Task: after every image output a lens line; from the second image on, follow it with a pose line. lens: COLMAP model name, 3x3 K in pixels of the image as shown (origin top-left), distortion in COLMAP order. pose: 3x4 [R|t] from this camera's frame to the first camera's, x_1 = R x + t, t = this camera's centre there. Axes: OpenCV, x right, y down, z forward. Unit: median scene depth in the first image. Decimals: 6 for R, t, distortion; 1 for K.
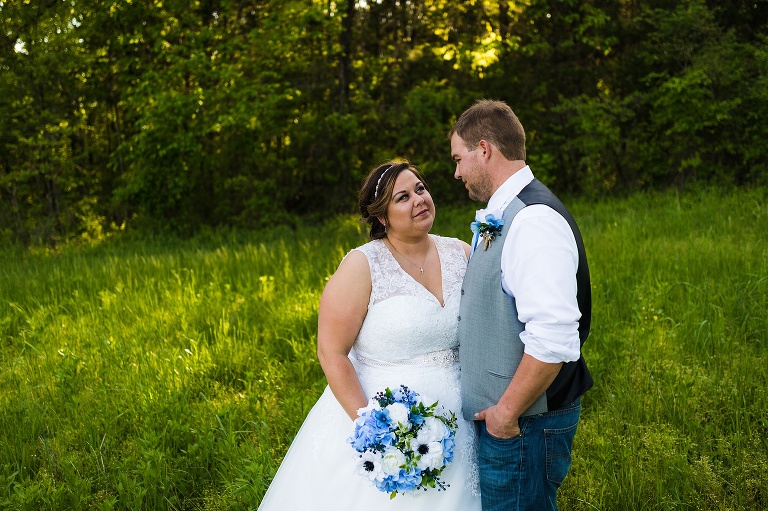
lens RADIAL K [[748.8, 0, 384.0], [0, 748.8, 255.5], [0, 0, 1]] dist [-0.008308, 0.001958]
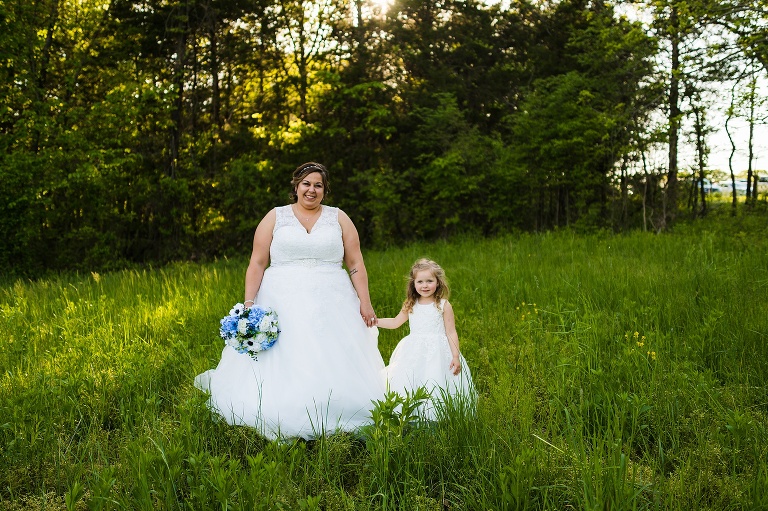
lens RADIAL K [[669.5, 0, 384.0], [0, 669.5, 255.5], [0, 0, 1]] dist [-0.006729, -0.003066]
pose [[0.955895, 0.001162, 0.293708, -0.054944], [0.027057, 0.995392, -0.091997, 0.041792], [-0.292461, 0.095886, 0.951458, -0.093906]]
